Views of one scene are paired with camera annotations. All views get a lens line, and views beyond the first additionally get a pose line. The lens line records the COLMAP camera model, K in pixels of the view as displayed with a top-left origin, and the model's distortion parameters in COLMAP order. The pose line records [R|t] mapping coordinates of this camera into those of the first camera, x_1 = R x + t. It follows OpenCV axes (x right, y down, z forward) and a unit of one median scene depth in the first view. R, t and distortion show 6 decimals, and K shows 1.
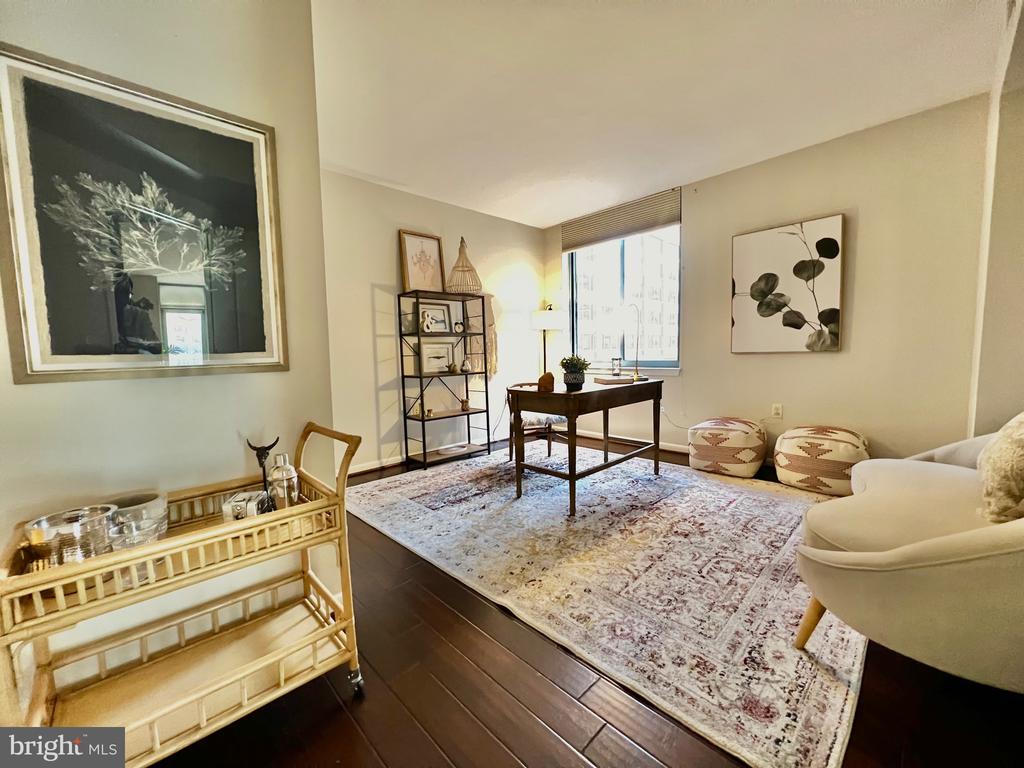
lens RADIAL K [[408.6, 0, 510.1], [0, 408.6, 386.5], [0, 0, 1]] dist [-0.004362, -0.000052]
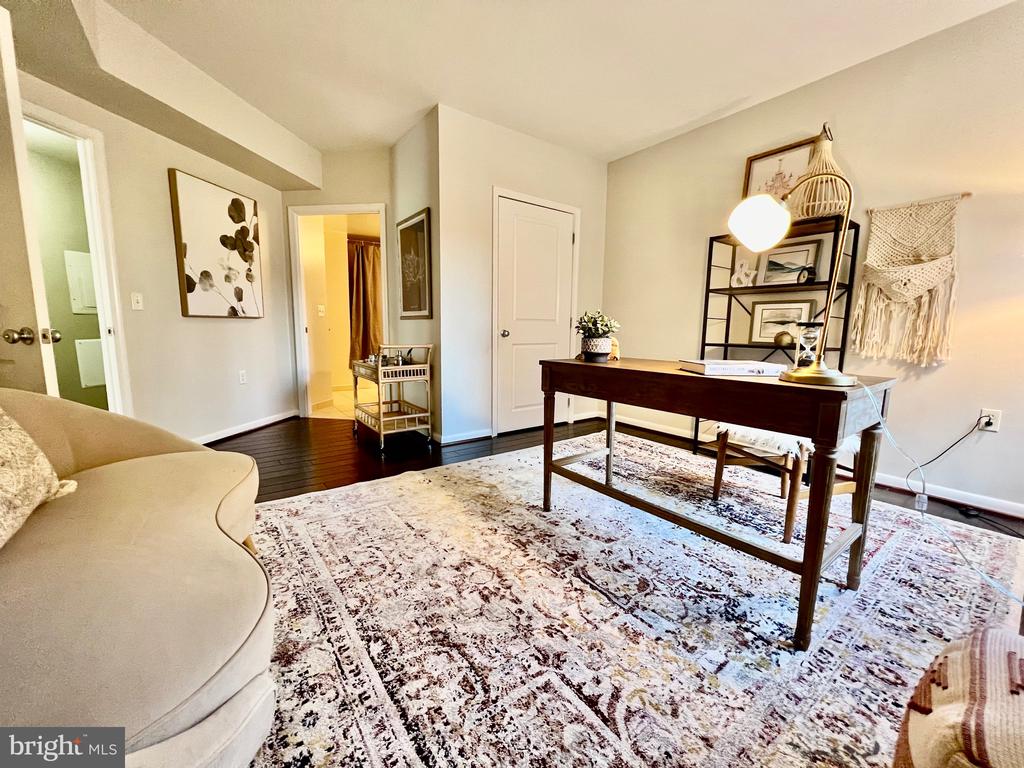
lens RADIAL K [[415.3, 0, 509.1], [0, 415.3, 382.0], [0, 0, 1]] dist [-0.001899, -0.000136]
pose [[-0.139264, 0.148293, -0.979089, 0.864222], [-0.099082, 0.981675, 0.162778, -0.058142], [0.985286, 0.119679, -0.122019, 0.921061]]
